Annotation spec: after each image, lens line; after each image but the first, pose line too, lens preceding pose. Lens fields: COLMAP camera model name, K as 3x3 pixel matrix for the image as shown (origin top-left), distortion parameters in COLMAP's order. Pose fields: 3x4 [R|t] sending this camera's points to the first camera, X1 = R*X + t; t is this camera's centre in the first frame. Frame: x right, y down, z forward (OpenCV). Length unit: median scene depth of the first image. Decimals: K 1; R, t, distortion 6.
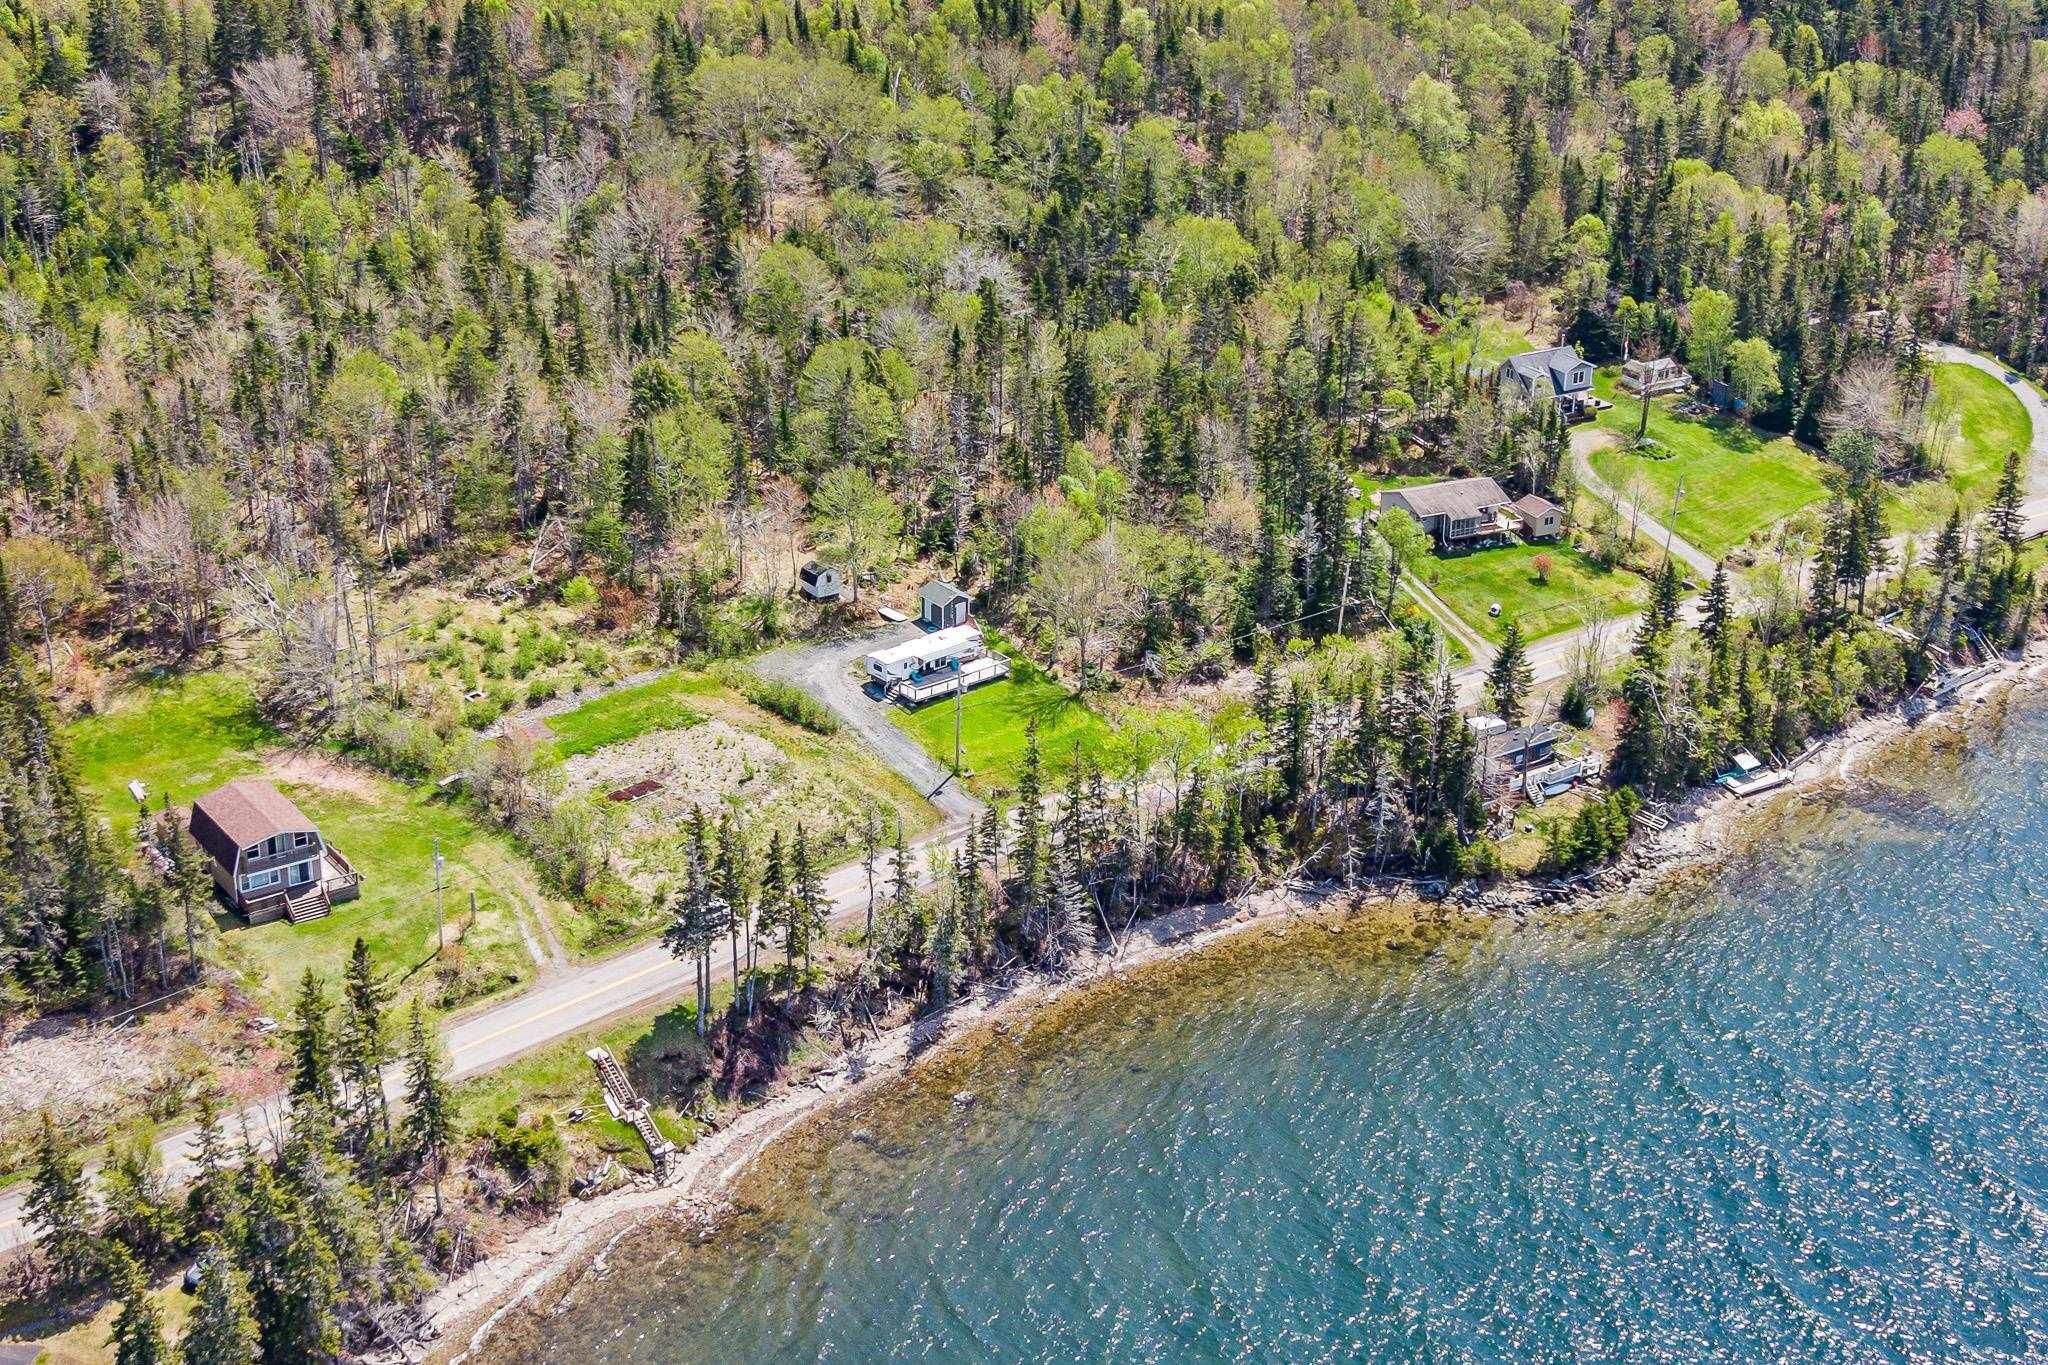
lens RADIAL K [[2720.0, 0, 1024.0], [0, 2720.0, 682.5], [0, 0, 1]] dist [0.106677, -0.039539]
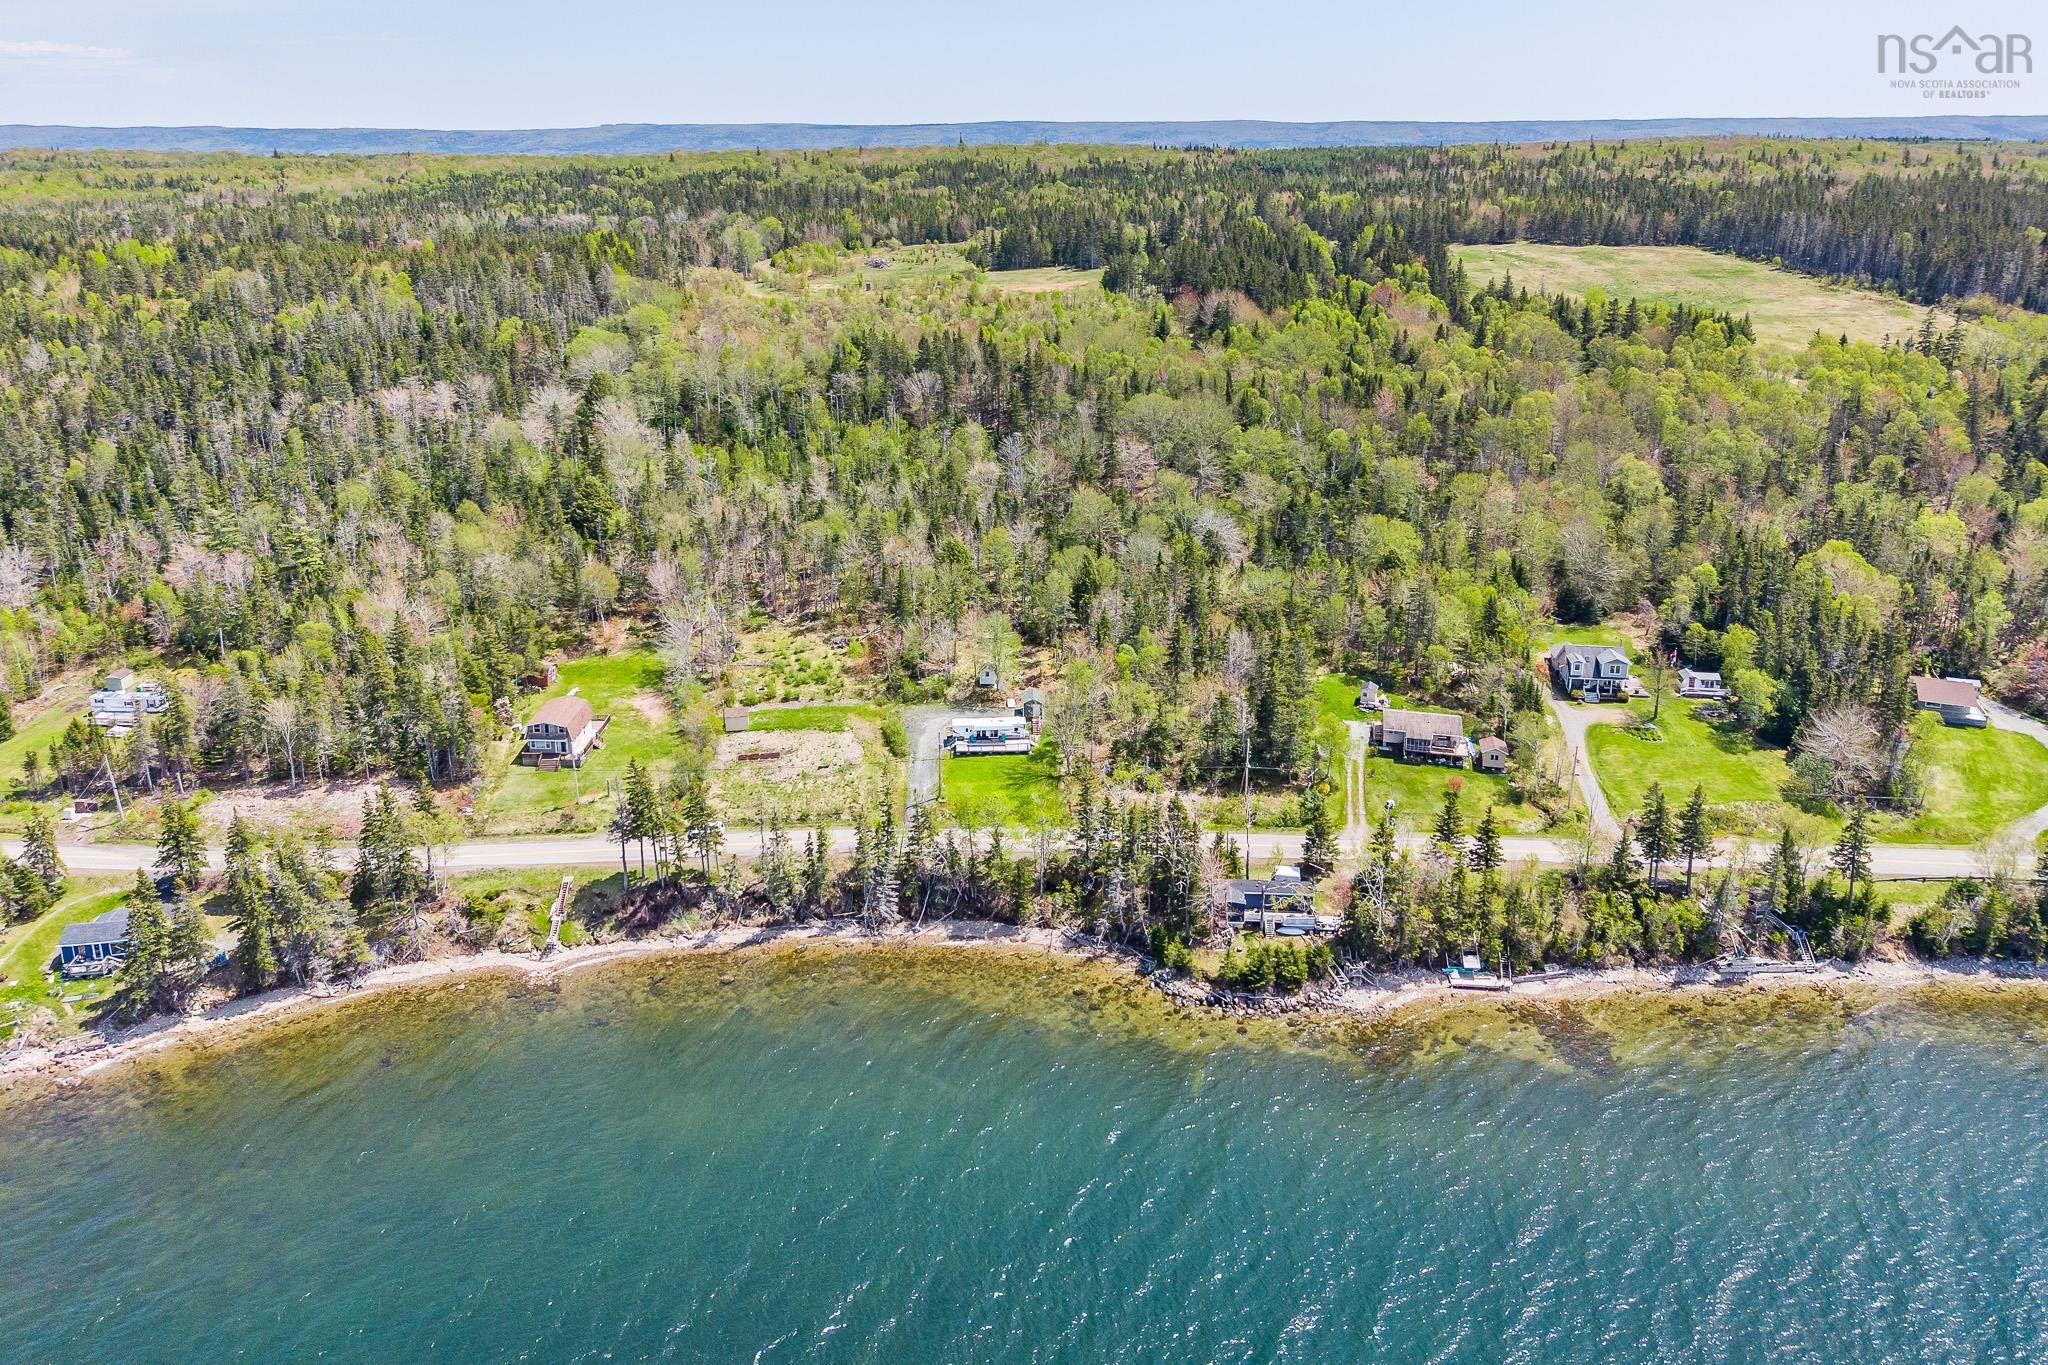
lens RADIAL K [[1400.6, 0, 992.1], [0, 1400.6, 470.4], [0, 0, 1]] dist [0.051709, -0.069234]
pose [[0.786104, 0.127123, -0.604880, 0.471995], [-0.238004, 0.965417, -0.106417, -0.073068], [0.570434, 0.227618, 0.789174, 0.294558]]
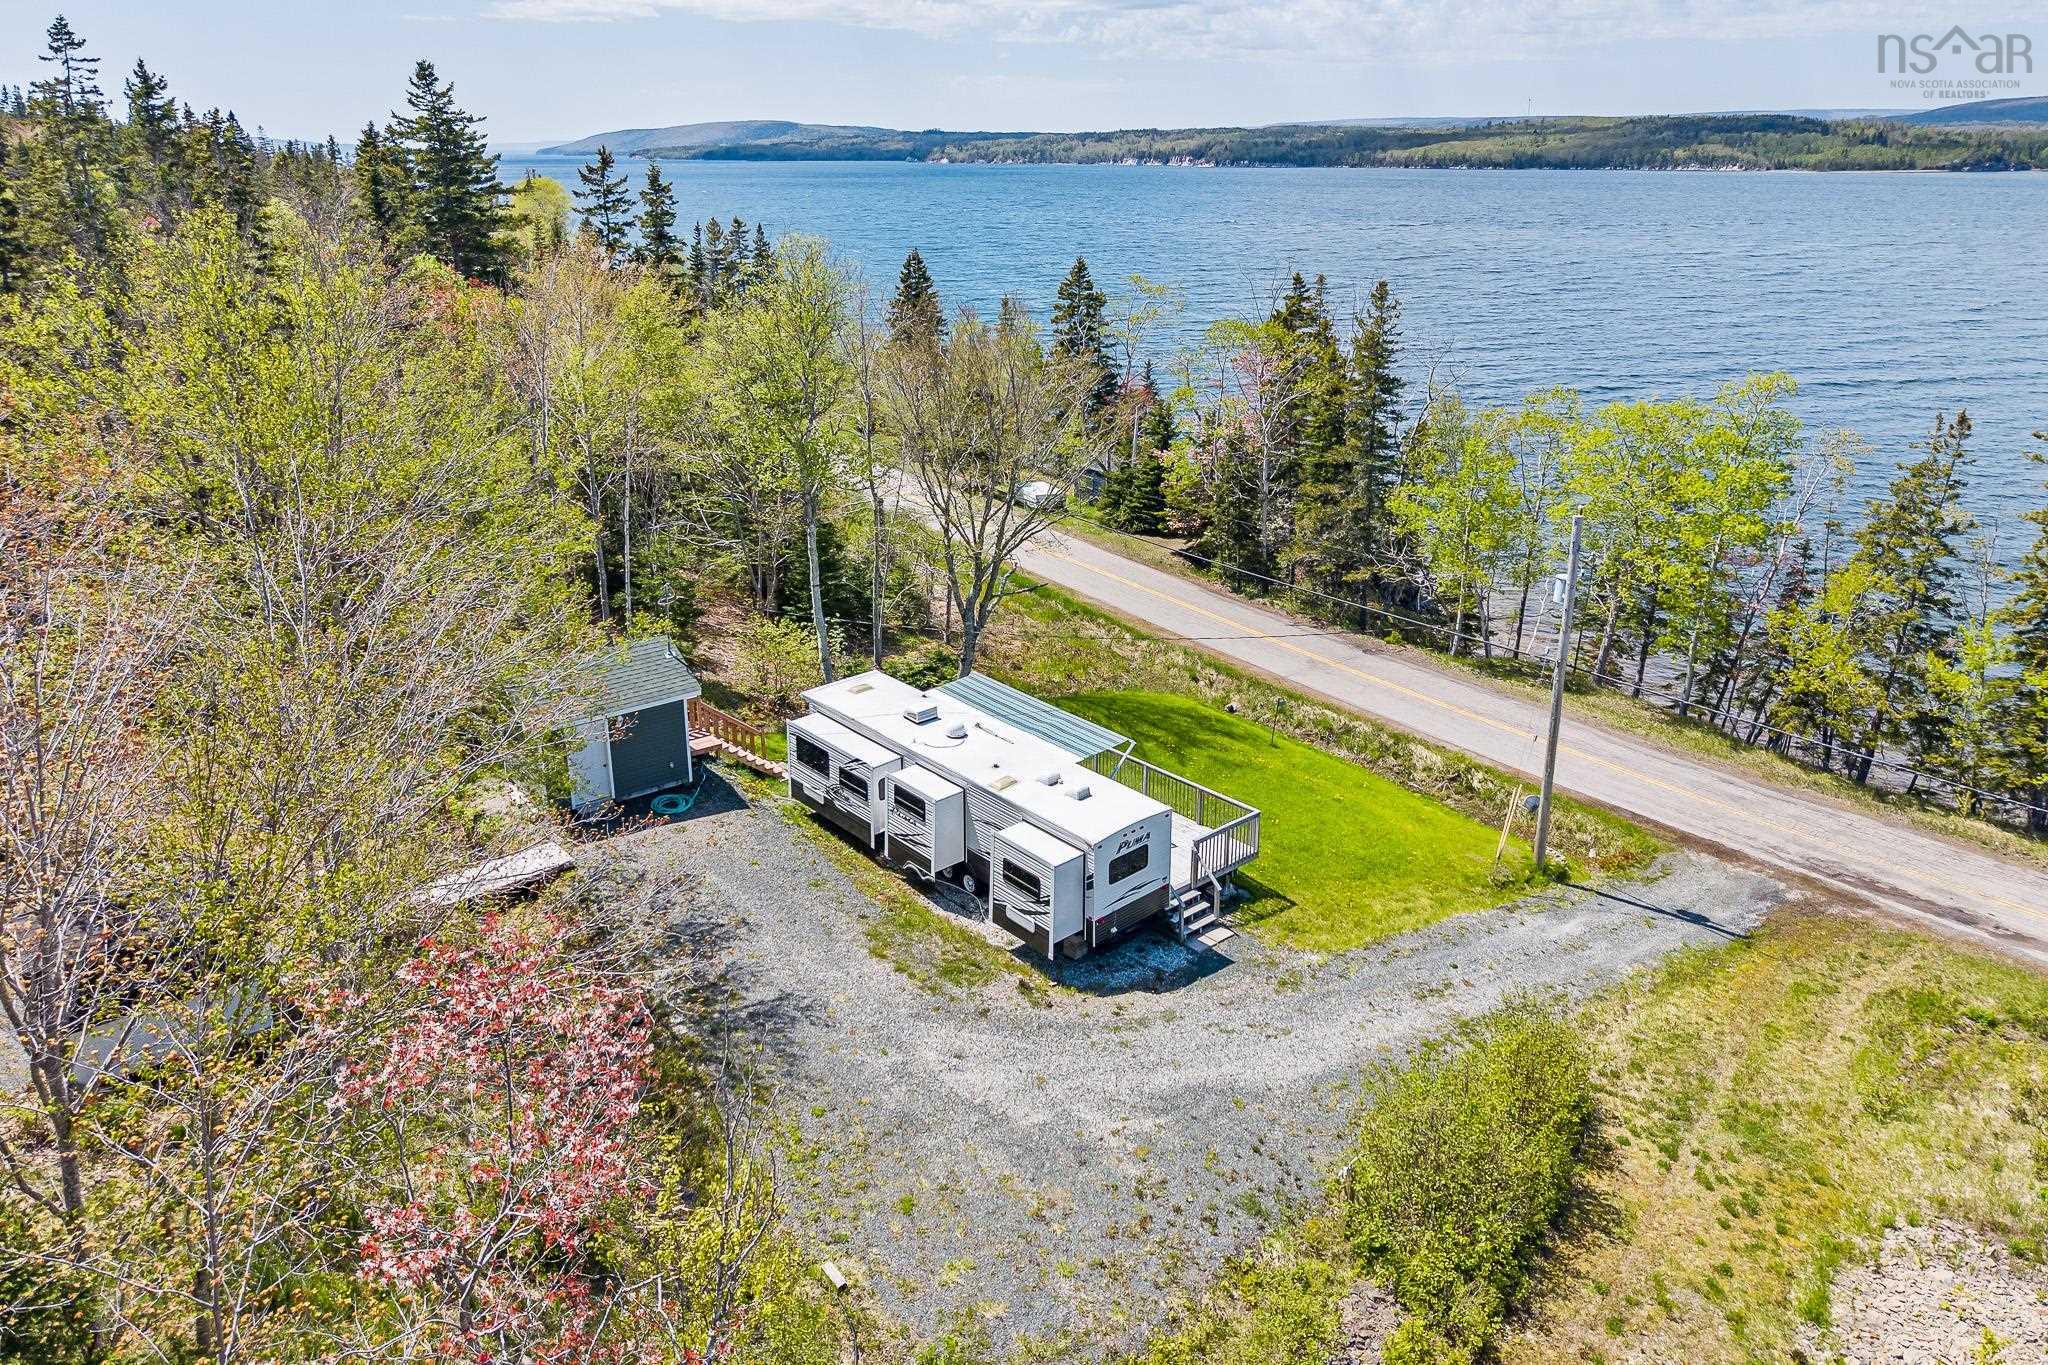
lens RADIAL K [[1386.1, 0, 1024.0], [0, 1386.1, 578.2], [0, 0, 1]] dist [-0.004000, -0.004840]
pose [[-0.013098, -0.307416, 0.951485, -0.160101], [0.407579, 0.867286, 0.285823, -0.064745], [-0.913076, 0.391549, 0.113937, 0.990532]]
